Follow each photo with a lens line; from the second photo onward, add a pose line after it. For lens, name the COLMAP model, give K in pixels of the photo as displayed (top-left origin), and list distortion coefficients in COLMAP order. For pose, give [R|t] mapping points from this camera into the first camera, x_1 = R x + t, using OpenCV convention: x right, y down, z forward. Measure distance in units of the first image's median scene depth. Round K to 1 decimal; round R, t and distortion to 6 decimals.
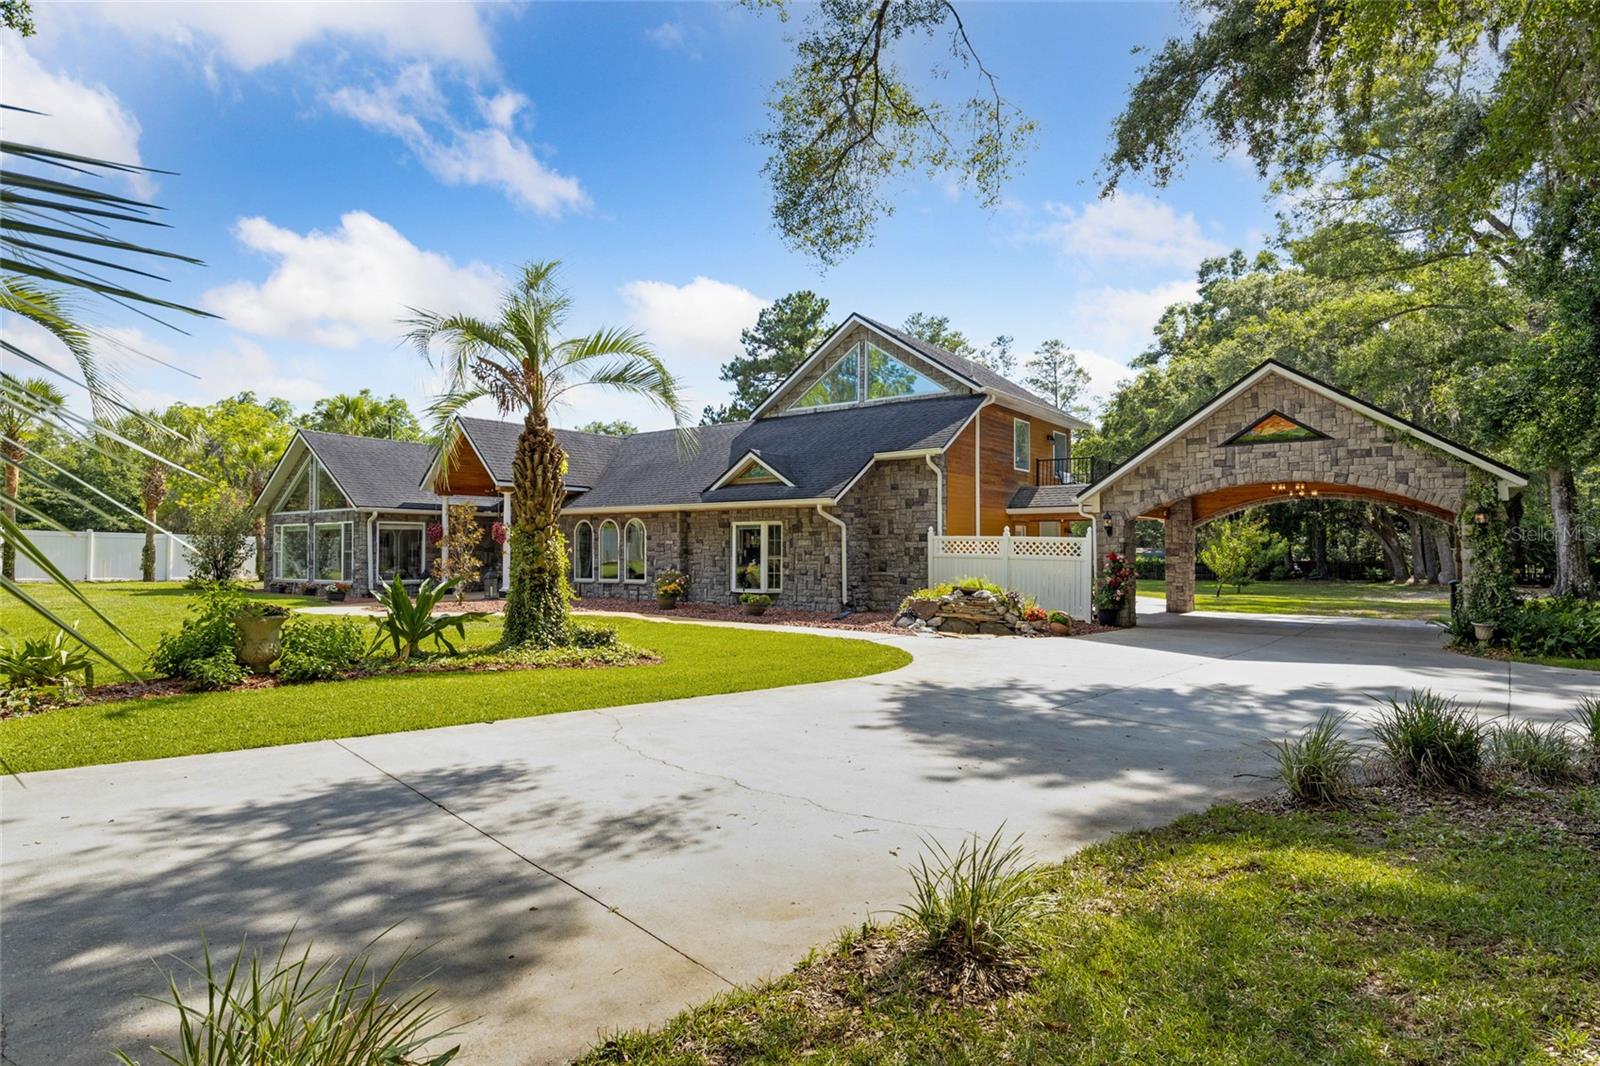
lens RADIAL K [[846.7, 0, 793.9], [0, 846.7, 531.8], [0, 0, 1]] dist [0.003381, 0.000073]
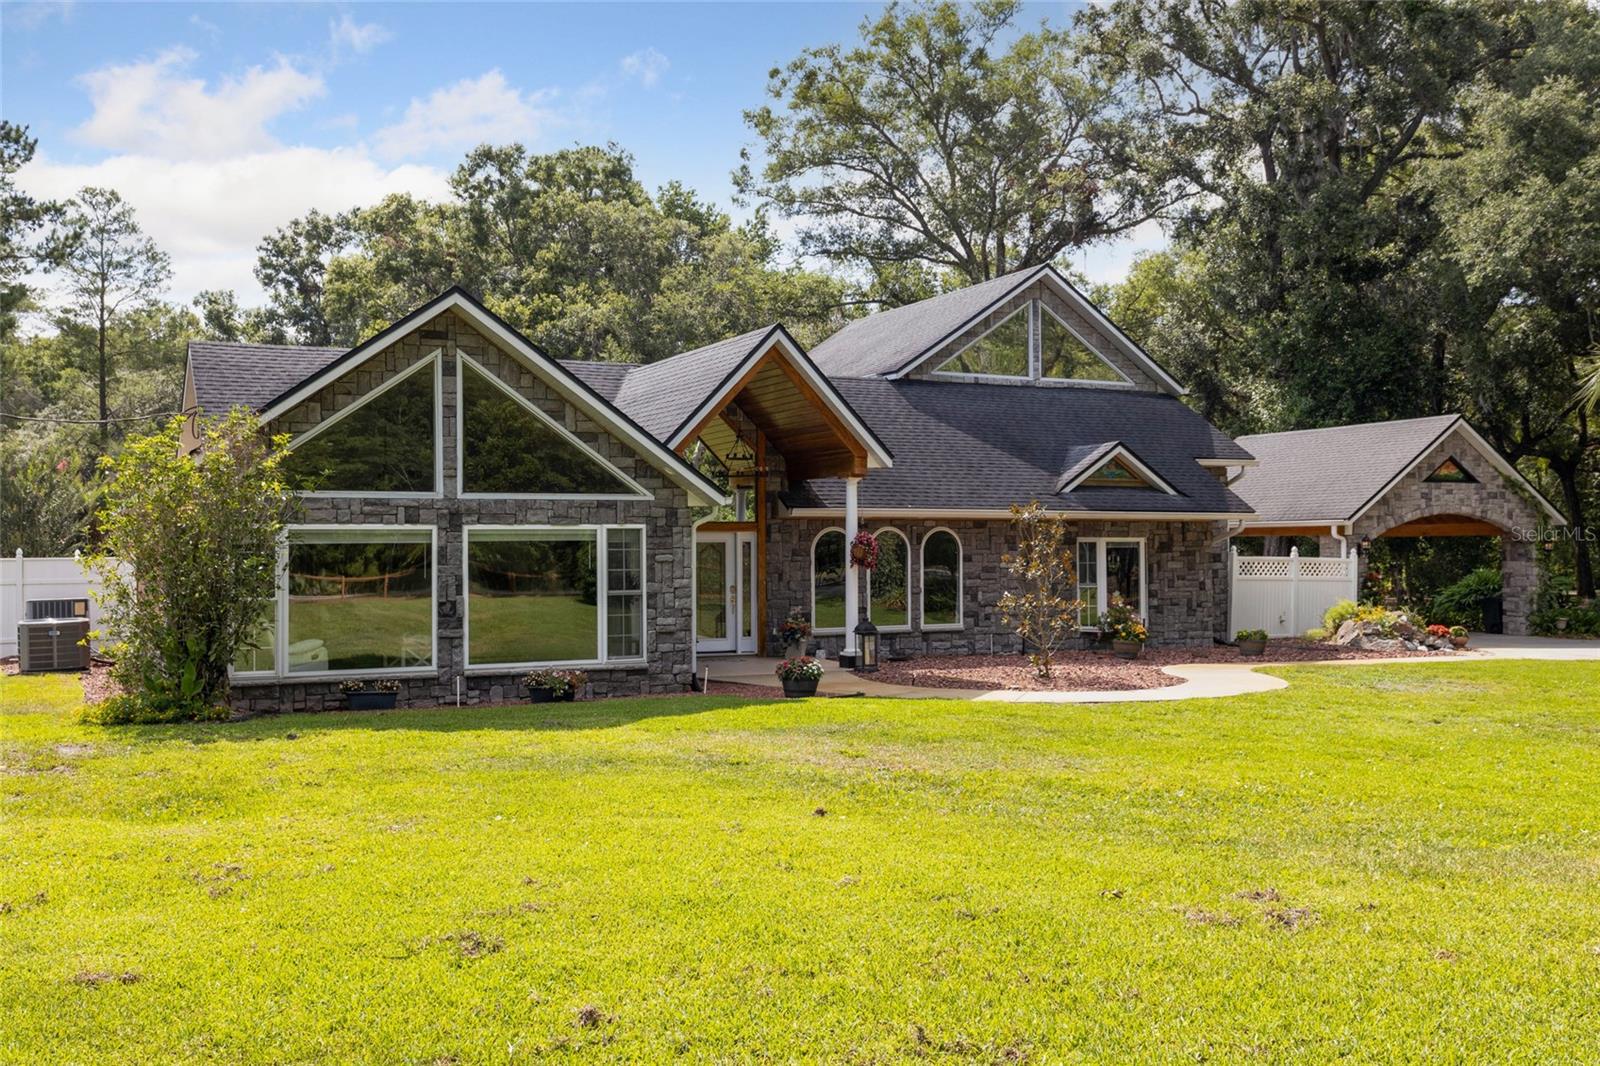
lens RADIAL K [[1465.2, 0, 805.5], [0, 1465.2, 540.2], [0, 0, 1]] dist [0.018471, 0.000000]
pose [[0.446480, 0.007200, 0.894765, -1.402858], [-0.010956, 0.999937, -0.002580, -0.003181], [-0.894726, -0.008651, 0.446531, 0.694919]]
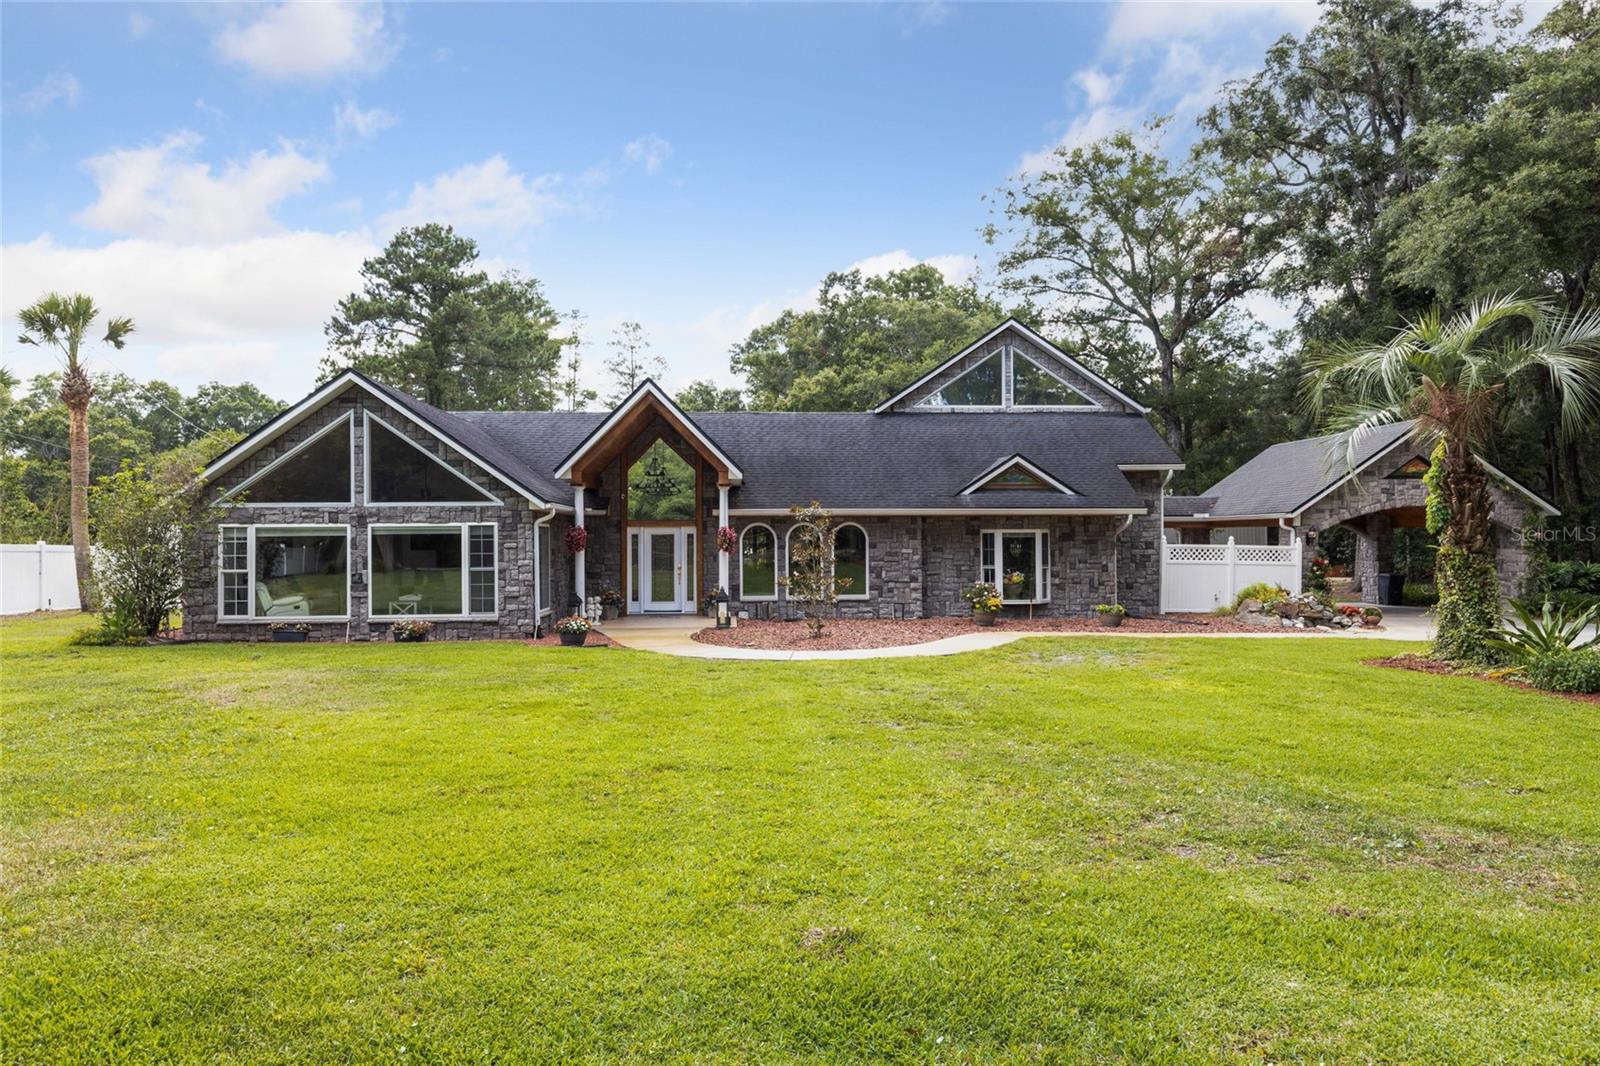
lens RADIAL K [[974.1, 0, 799.2], [0, 974.1, 537.3], [0, 0, 1]] dist [0.008925, 0.000831]
pose [[0.764176, 0.001538, 0.645006, -0.984707], [-0.007255, 0.999954, 0.006211, -0.008274], [-0.644967, -0.009426, 0.764153, 0.335175]]
